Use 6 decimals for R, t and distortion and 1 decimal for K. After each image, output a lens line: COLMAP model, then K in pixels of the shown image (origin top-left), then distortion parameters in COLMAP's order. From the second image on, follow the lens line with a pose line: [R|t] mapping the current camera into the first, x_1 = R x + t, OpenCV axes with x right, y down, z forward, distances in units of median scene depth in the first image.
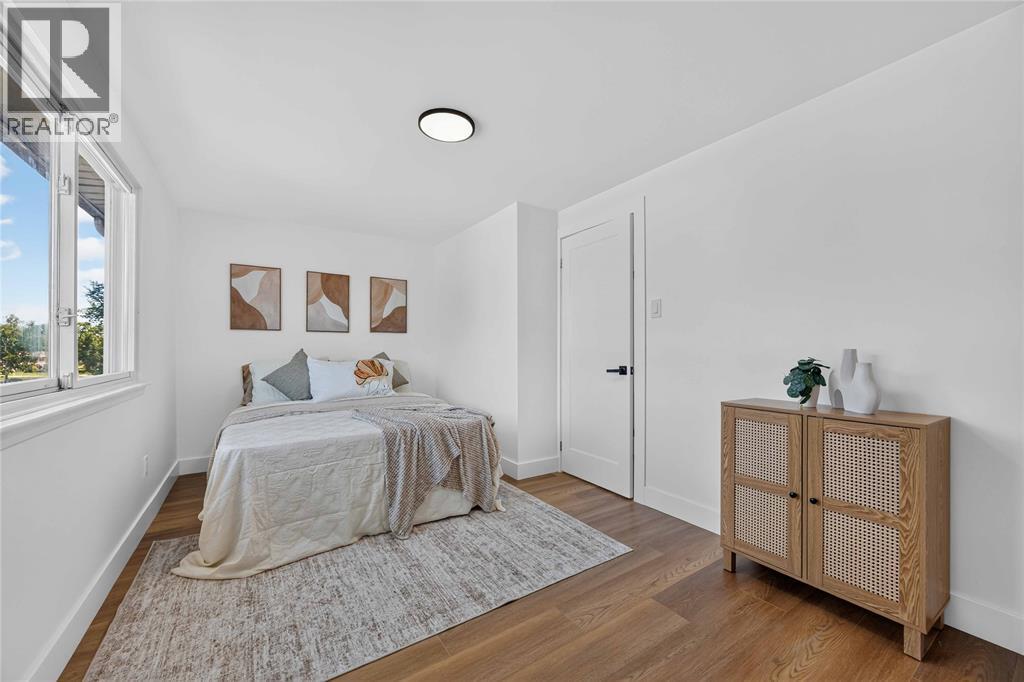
lens RADIAL K [[393.3, 0, 508.1], [0, 393.3, 346.4], [0, 0, 1]] dist [-0.000312, -0.000093]
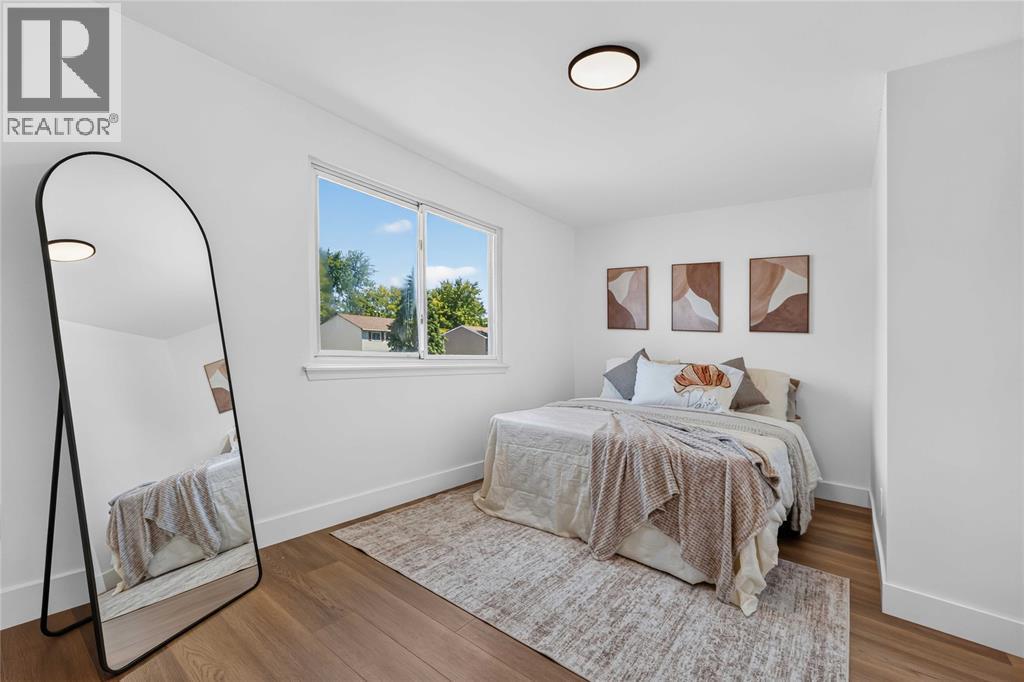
lens RADIAL K [[479.1, 0, 512.0], [0, 479.1, 364.5], [0, 0, 1]] dist [0.001621, 0.000238]
pose [[0.281077, 0.060128, -0.957800, 0.544867], [-0.045190, 0.997757, 0.049375, 0.002780], [0.958621, 0.029405, 0.283164, 0.386568]]
